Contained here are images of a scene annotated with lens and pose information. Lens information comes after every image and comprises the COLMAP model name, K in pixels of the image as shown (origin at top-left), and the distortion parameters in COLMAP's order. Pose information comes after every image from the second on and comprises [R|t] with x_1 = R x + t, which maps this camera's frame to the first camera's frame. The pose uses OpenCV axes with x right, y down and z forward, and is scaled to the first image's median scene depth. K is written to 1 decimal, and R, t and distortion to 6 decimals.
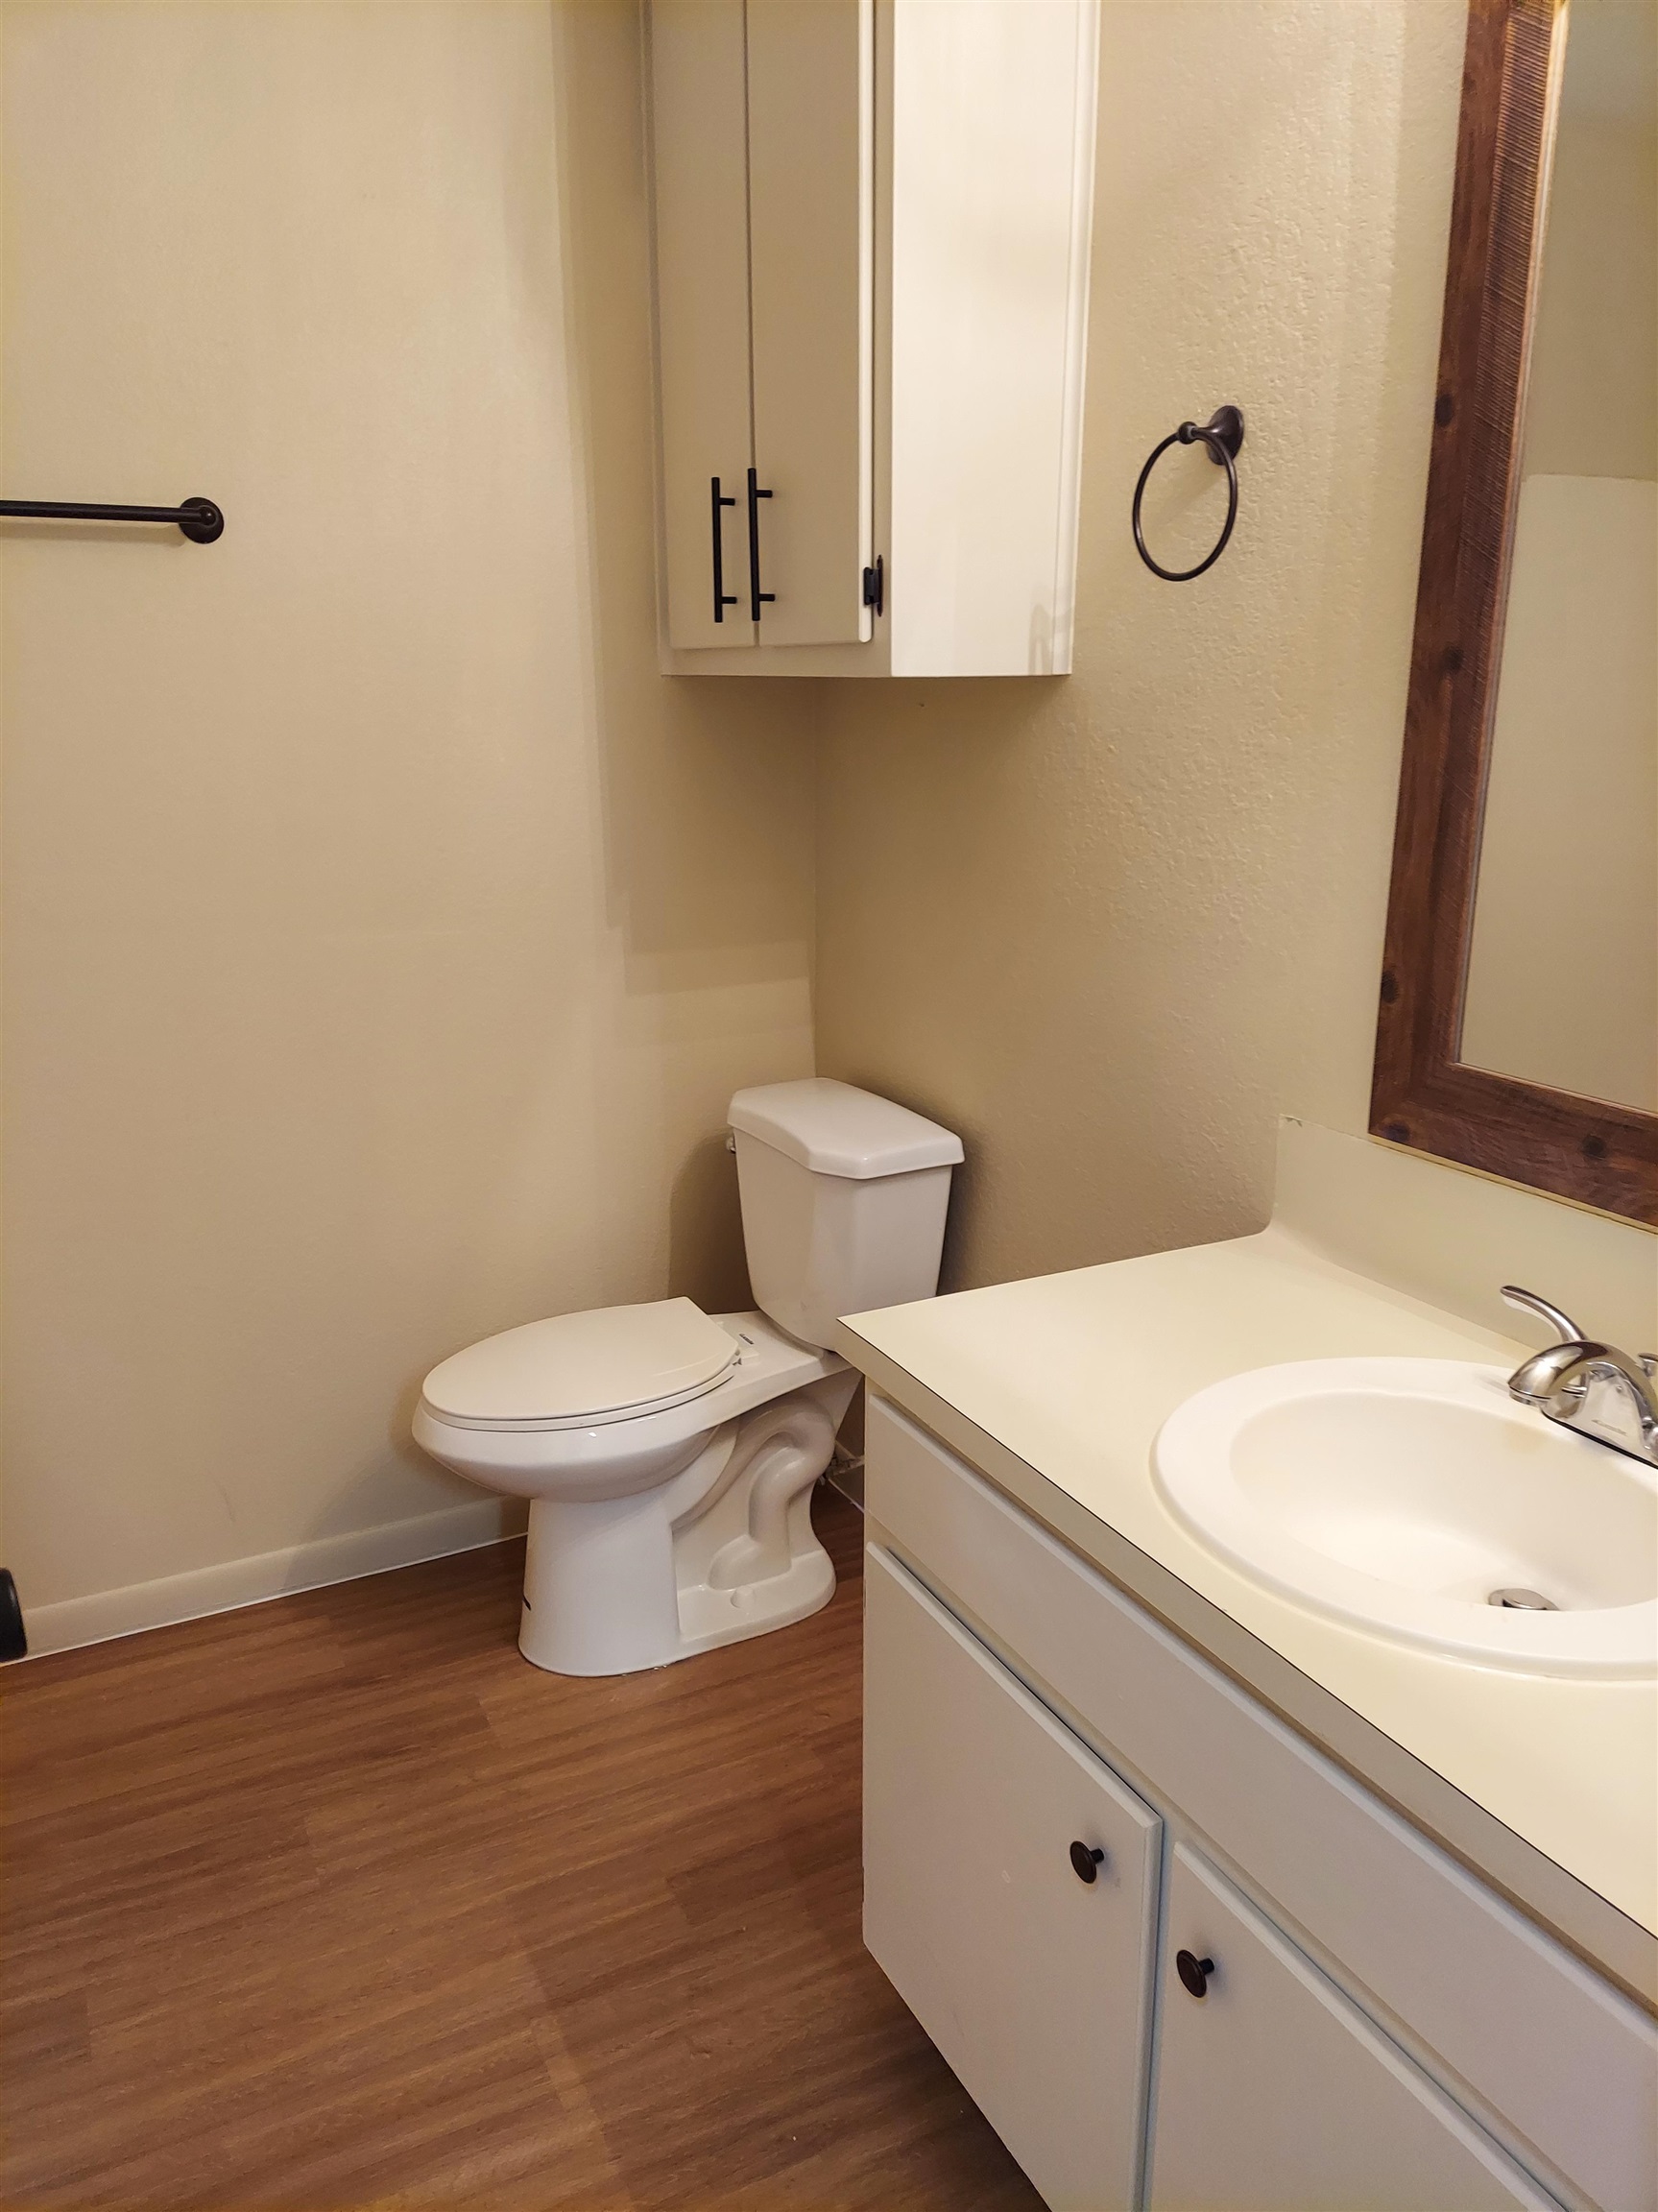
lens RADIAL K [[1607.4, 0, 840.3], [0, 1607.4, 1050.5], [0, 0, 1]] dist [0.138907, -0.136288]
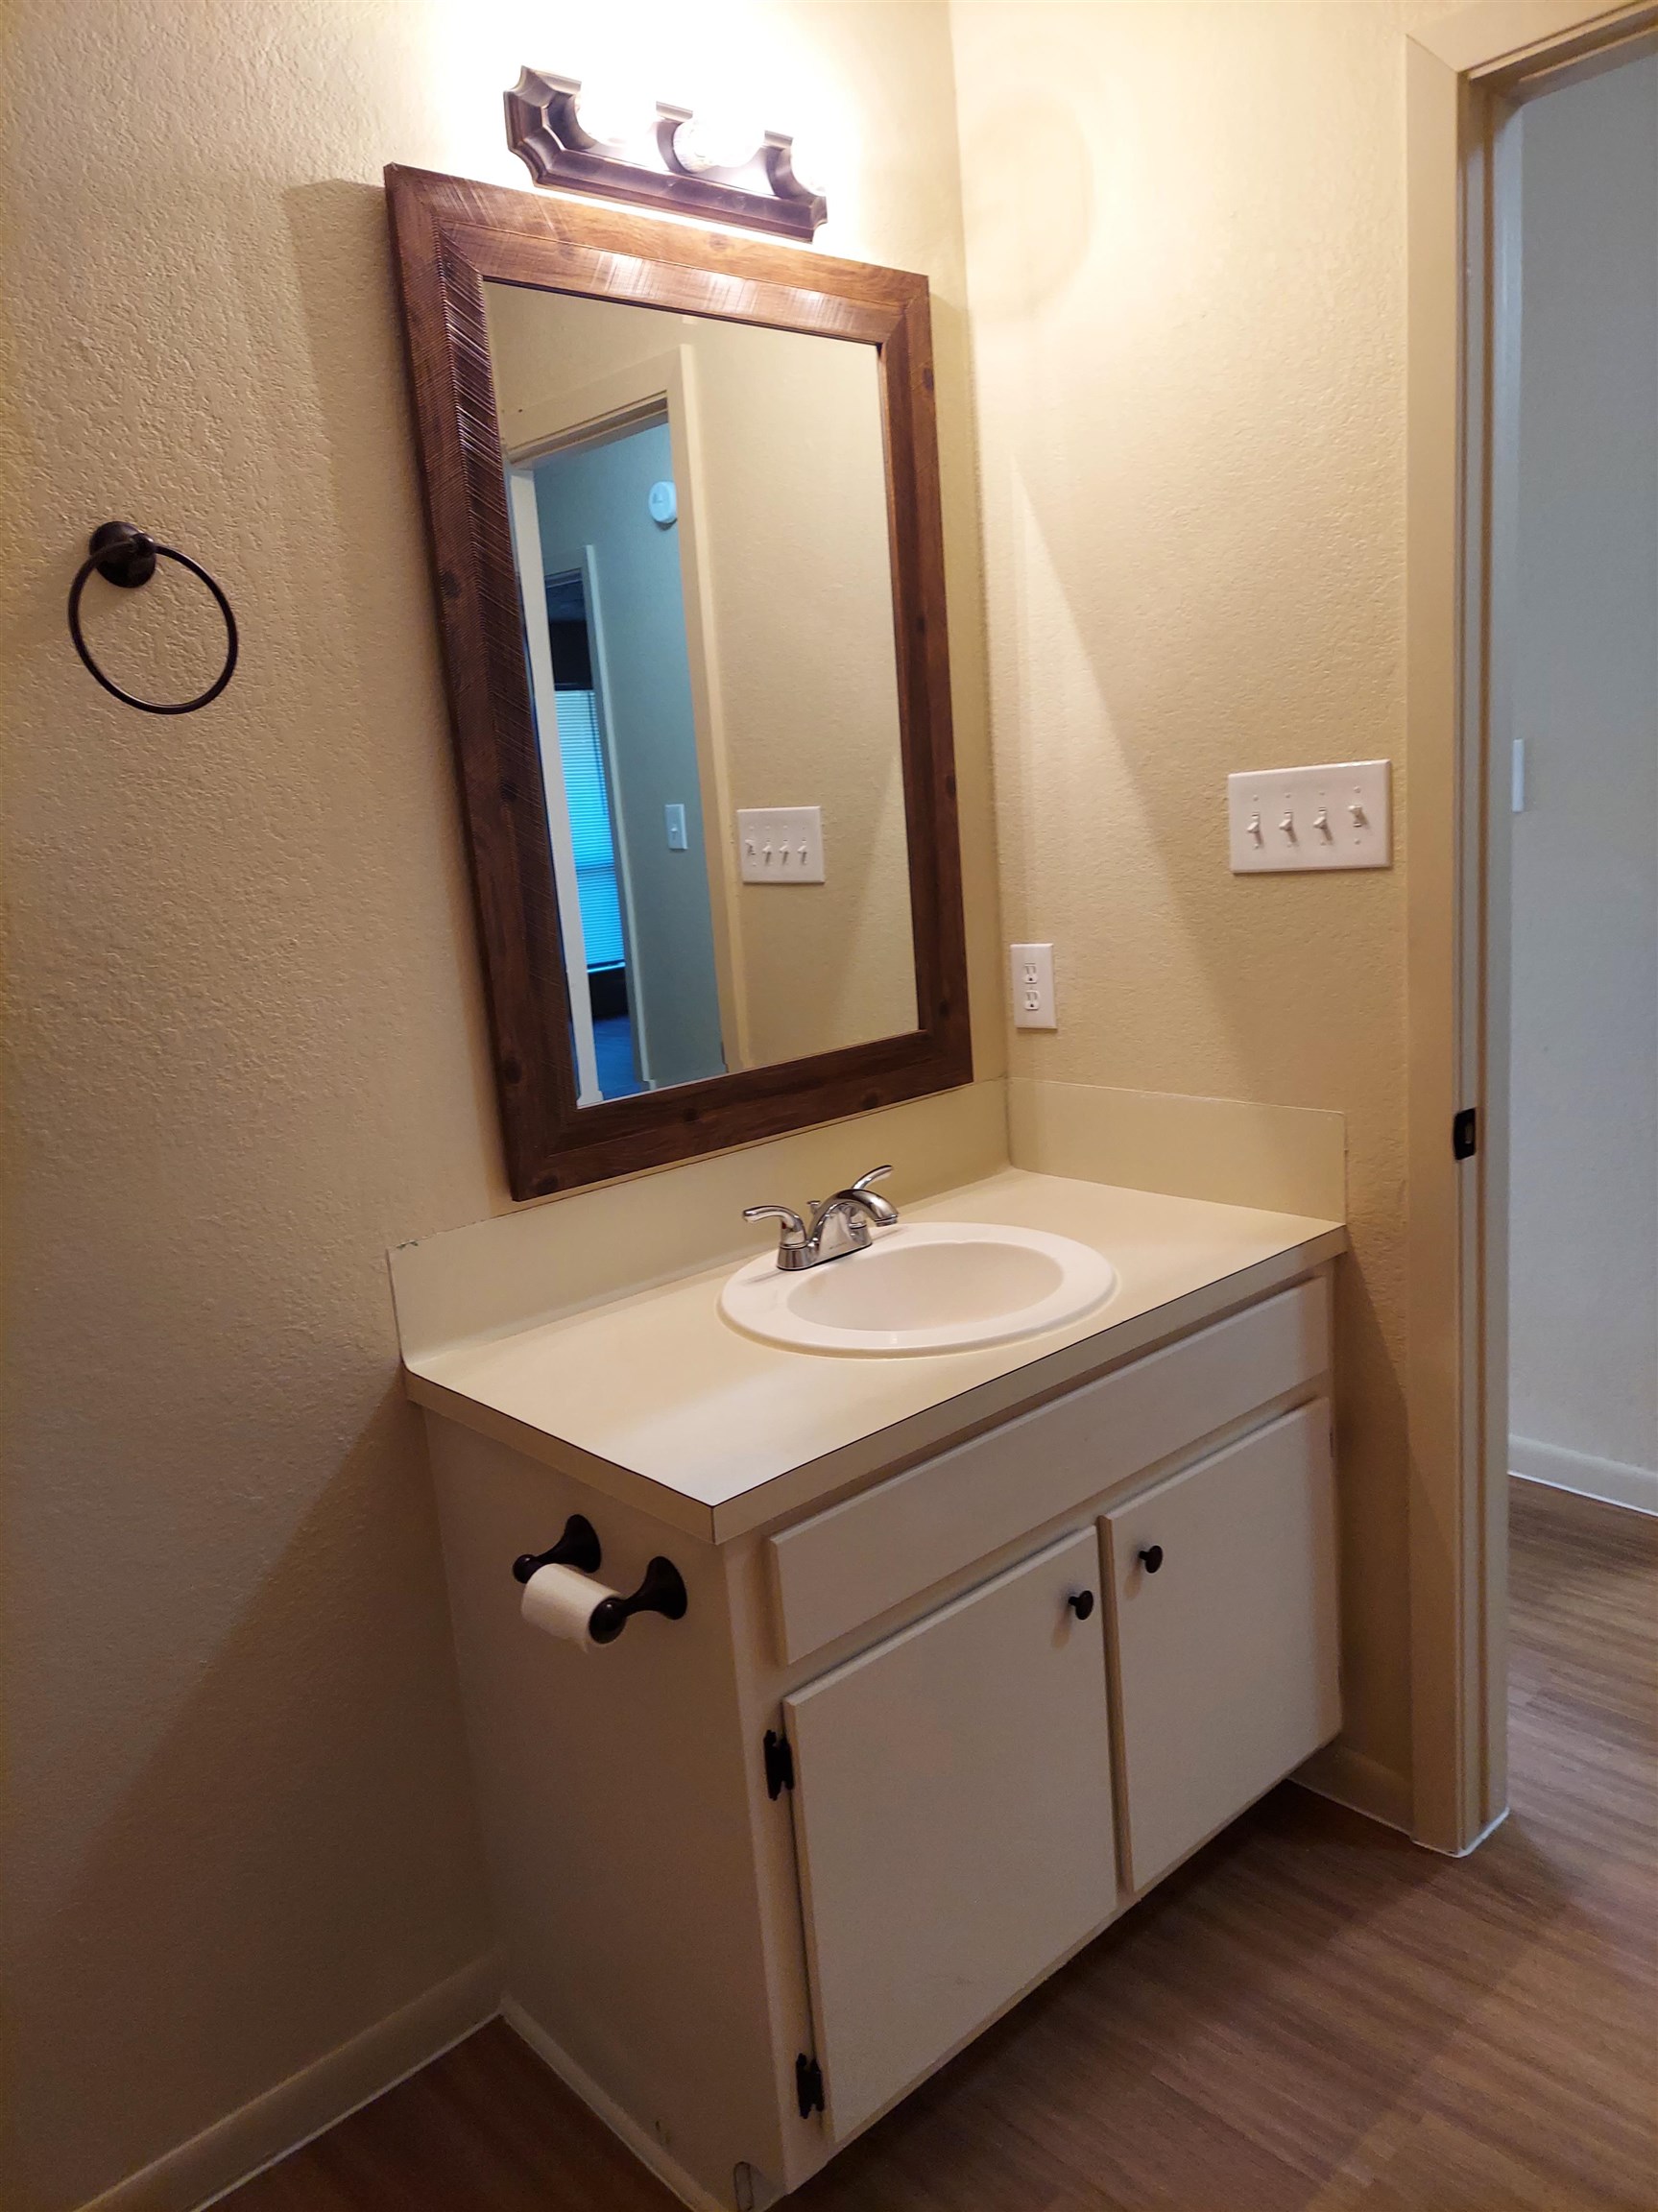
lens RADIAL K [[1607.4, 0, 840.3], [0, 1607.4, 1050.5], [0, 0, 1]] dist [0.138907, -0.136288]
pose [[-0.254452, -0.143332, 0.956405, -0.754753], [0.289197, 0.932424, 0.216679, -0.215511], [-0.922832, 0.331724, -0.195806, 0.933421]]
